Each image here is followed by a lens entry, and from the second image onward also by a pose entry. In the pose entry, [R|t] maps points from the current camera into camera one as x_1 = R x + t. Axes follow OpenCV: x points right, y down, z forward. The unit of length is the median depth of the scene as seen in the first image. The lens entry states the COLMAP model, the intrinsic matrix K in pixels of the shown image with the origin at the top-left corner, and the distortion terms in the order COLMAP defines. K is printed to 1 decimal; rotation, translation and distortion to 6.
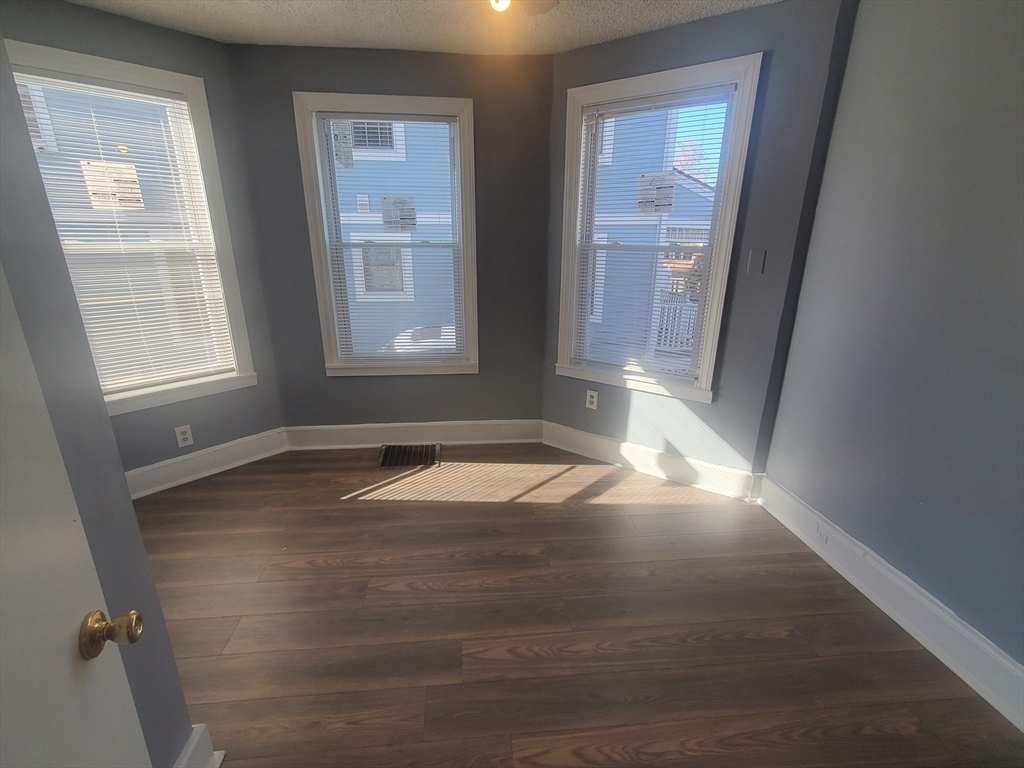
lens RADIAL K [[488.3, 0, 510.9], [0, 488.3, 382.7], [0, 0, 1]] dist [-0.004554, 0.000516]
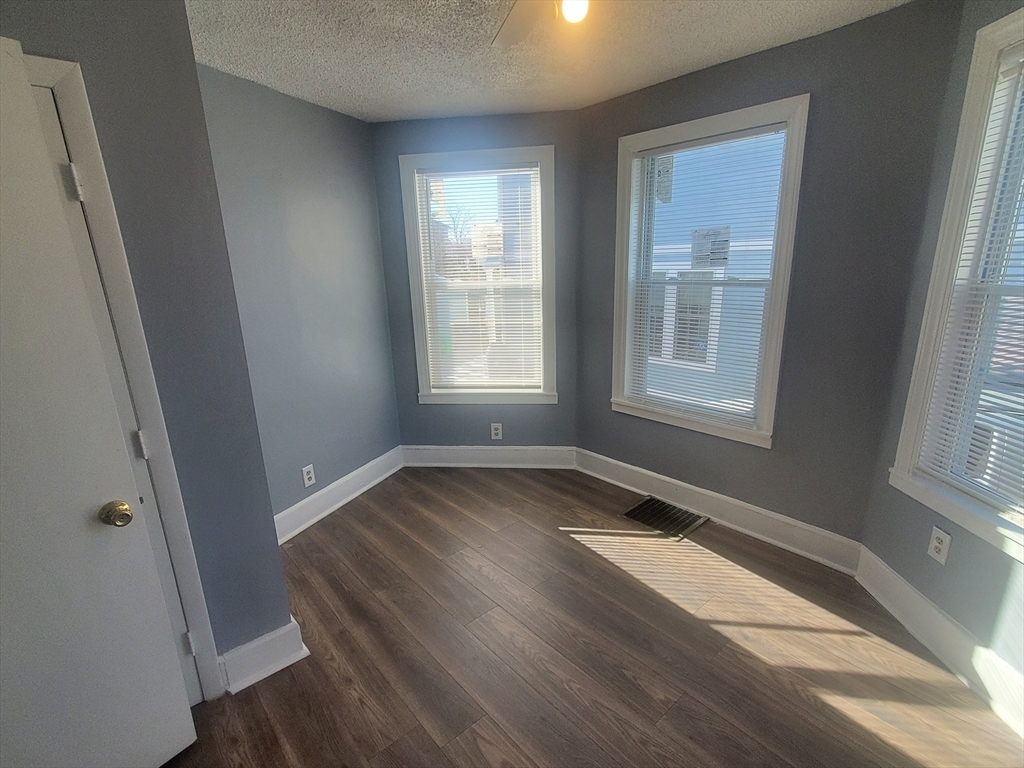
lens RADIAL K [[488.3, 0, 513.7], [0, 488.3, 392.8], [0, 0, 1]] dist [-0.004554, 0.000516]
pose [[0.580795, 0.187955, -0.792054, 0.326056], [-0.208342, 0.974895, 0.078570, -0.092490], [0.786937, 0.119385, 0.605373, 0.237966]]
